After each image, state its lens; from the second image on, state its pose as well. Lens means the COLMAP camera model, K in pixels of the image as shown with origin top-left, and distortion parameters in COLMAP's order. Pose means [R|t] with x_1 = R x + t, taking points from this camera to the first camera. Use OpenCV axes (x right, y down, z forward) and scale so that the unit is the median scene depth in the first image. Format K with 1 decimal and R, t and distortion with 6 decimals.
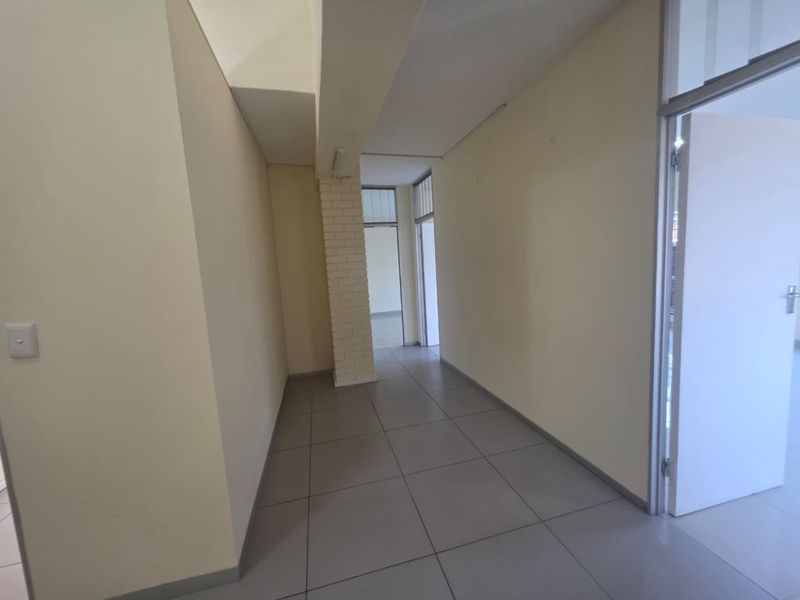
lens RADIAL K [[318.8, 0, 400.0], [0, 318.8, 300.0], [0, 0, 1]] dist [-0.002025, -0.000128]
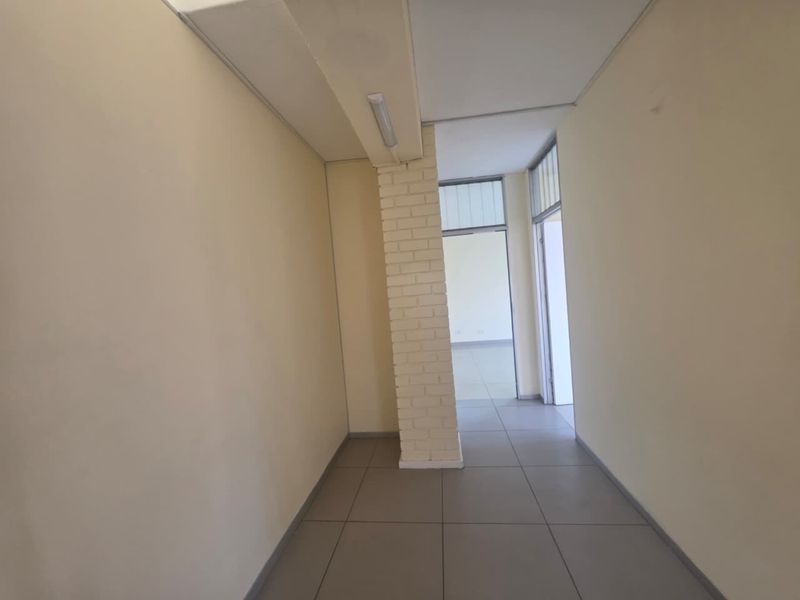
lens RADIAL K [[318.8, 0, 400.0], [0, 318.8, 300.0], [0, 0, 1]] dist [-0.002025, -0.000128]
pose [[0.927208, -0.005043, -0.374513, 0.044580], [-0.013690, 0.998785, -0.047344, -0.043598], [0.374297, 0.049025, 0.926012, 0.301637]]
